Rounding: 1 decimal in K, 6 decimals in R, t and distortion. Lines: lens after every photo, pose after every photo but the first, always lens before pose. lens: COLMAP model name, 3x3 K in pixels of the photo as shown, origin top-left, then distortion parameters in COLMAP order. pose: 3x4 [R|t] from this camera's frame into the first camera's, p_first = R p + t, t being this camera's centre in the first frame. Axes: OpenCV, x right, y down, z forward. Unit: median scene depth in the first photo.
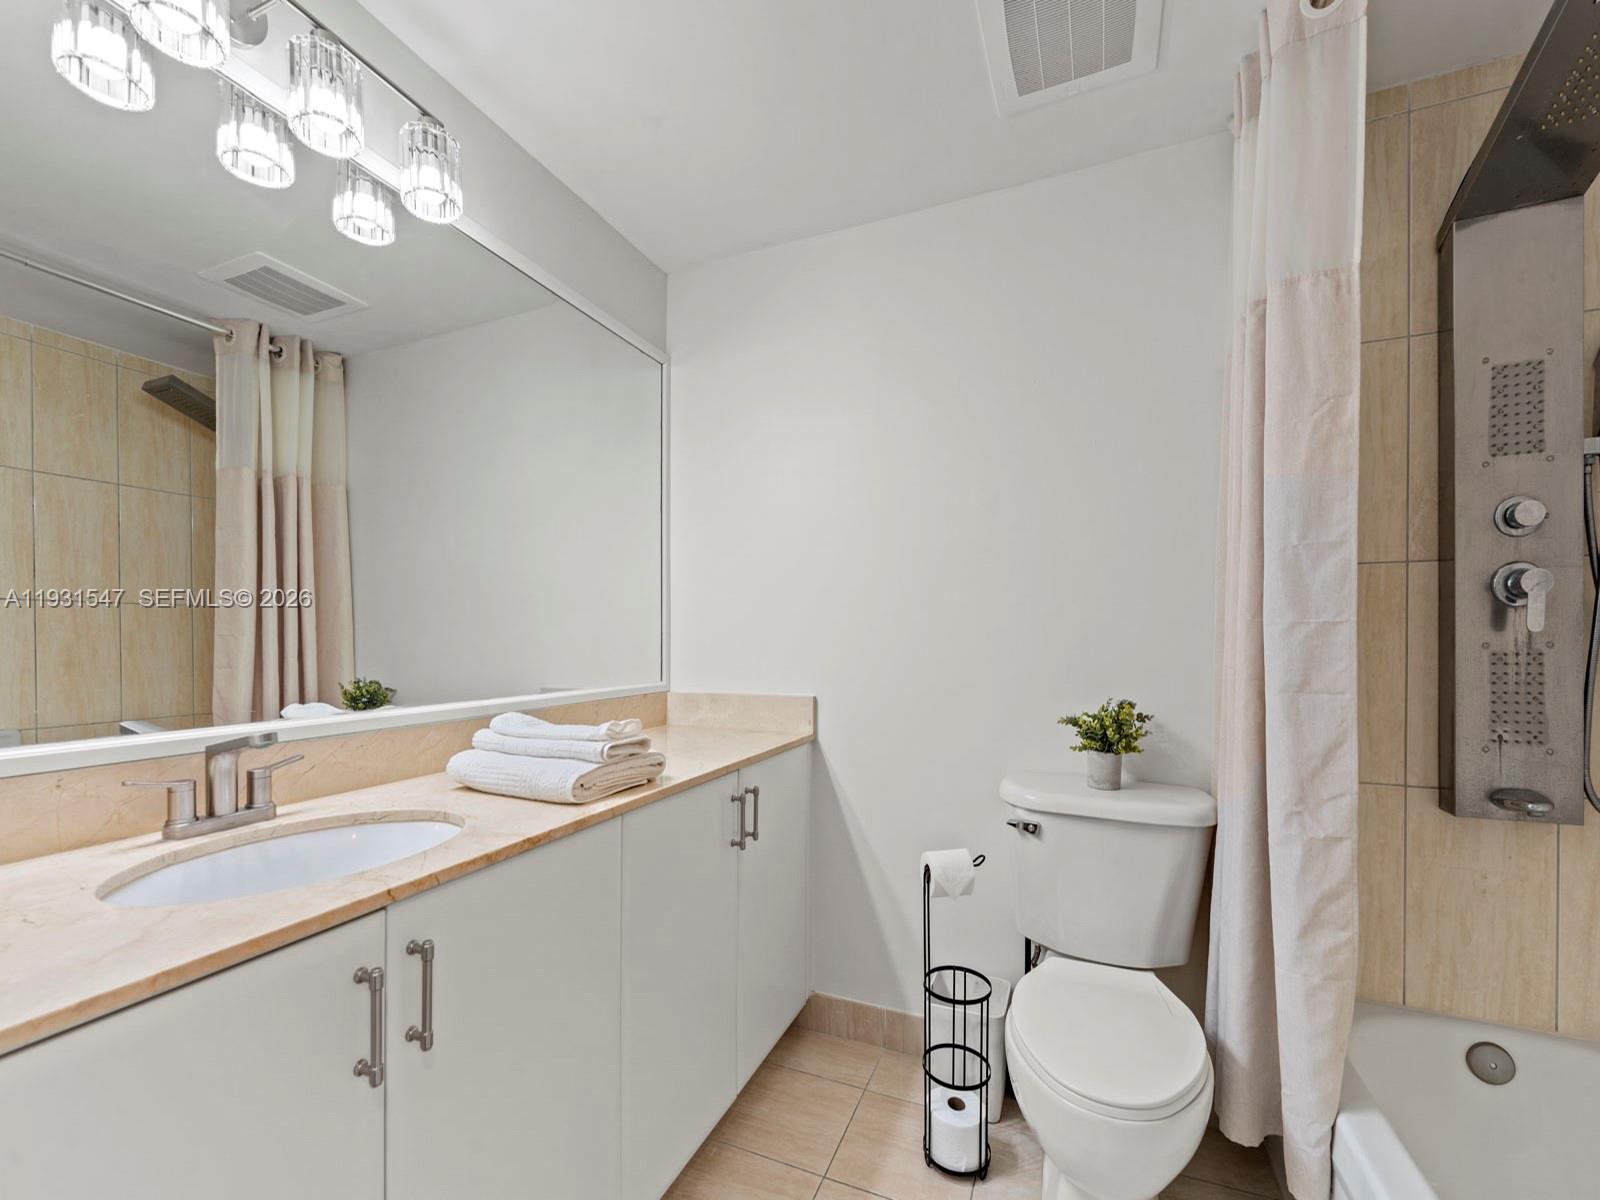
lens RADIAL K [[653.5, 0, 826.6], [0, 653.5, 644.4], [0, 0, 1]] dist [0.003439, -0.000728]
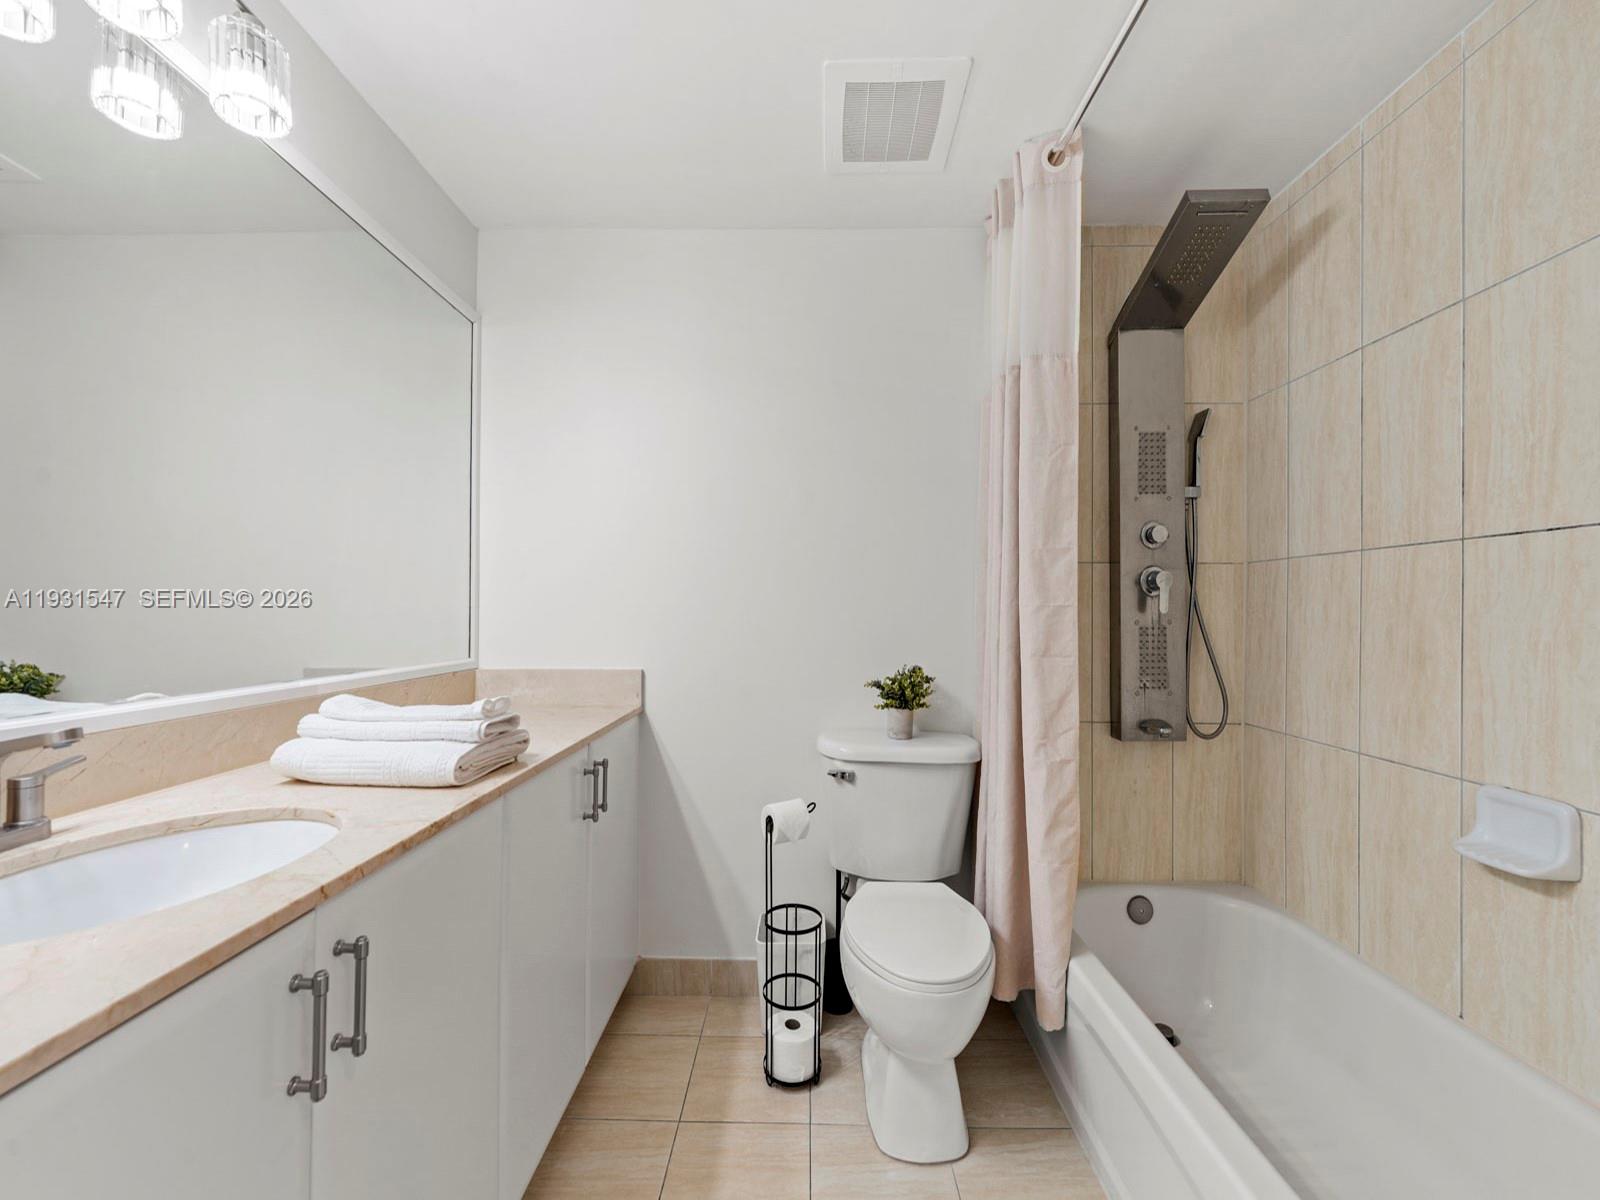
lens RADIAL K [[653.5, 0, 791.8], [0, 653.5, 607.1], [0, 0, 1]] dist [0.003439, -0.000728]
pose [[0.928473, 0.010503, 0.371252, -0.249304], [-0.004914, 0.999860, -0.015995, -0.005301], [-0.371368, 0.013027, 0.928394, -0.068374]]
